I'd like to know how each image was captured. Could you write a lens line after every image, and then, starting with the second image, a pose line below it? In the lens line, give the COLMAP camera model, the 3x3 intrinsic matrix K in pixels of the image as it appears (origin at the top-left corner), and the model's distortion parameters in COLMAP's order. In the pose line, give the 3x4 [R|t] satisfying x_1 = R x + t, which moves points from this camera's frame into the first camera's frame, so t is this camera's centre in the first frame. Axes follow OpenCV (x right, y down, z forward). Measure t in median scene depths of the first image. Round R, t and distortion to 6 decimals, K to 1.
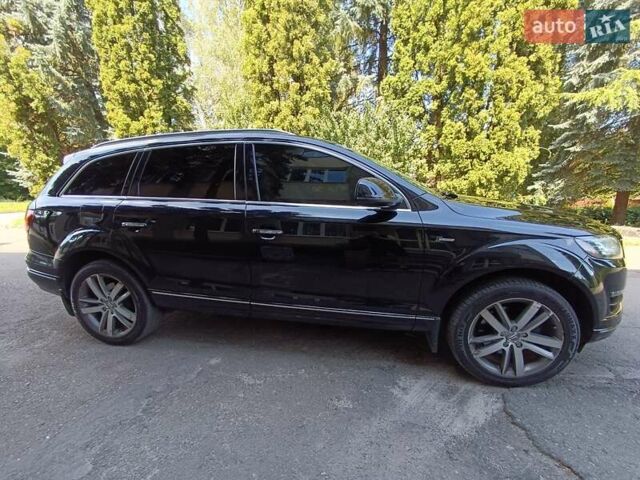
lens RADIAL K [[289.9, 0, 346.5], [0, 289.9, 251.9], [0, 0, 1]] dist [0.003024, 0.000422]
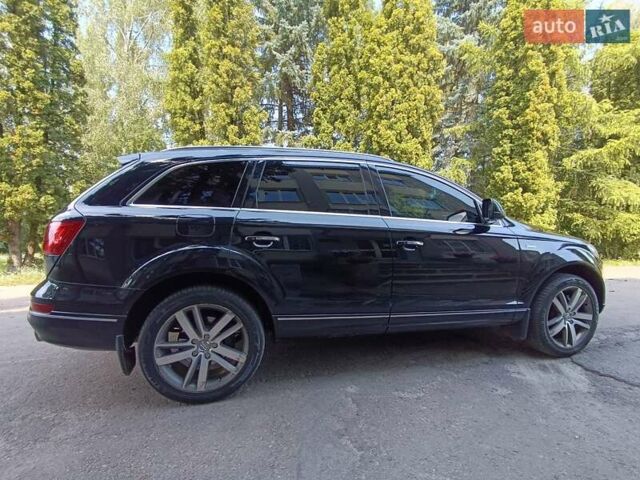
lens RADIAL K [[284.7, 0, 307.1], [0, 284.7, 259.9], [0, 0, 1]] dist [0.009022, -0.005825]
pose [[0.908428, -0.019389, 0.417591, -0.408376], [0.084855, 0.986681, -0.138783, 0.040229], [-0.409338, 0.161509, 0.897974, 0.088399]]
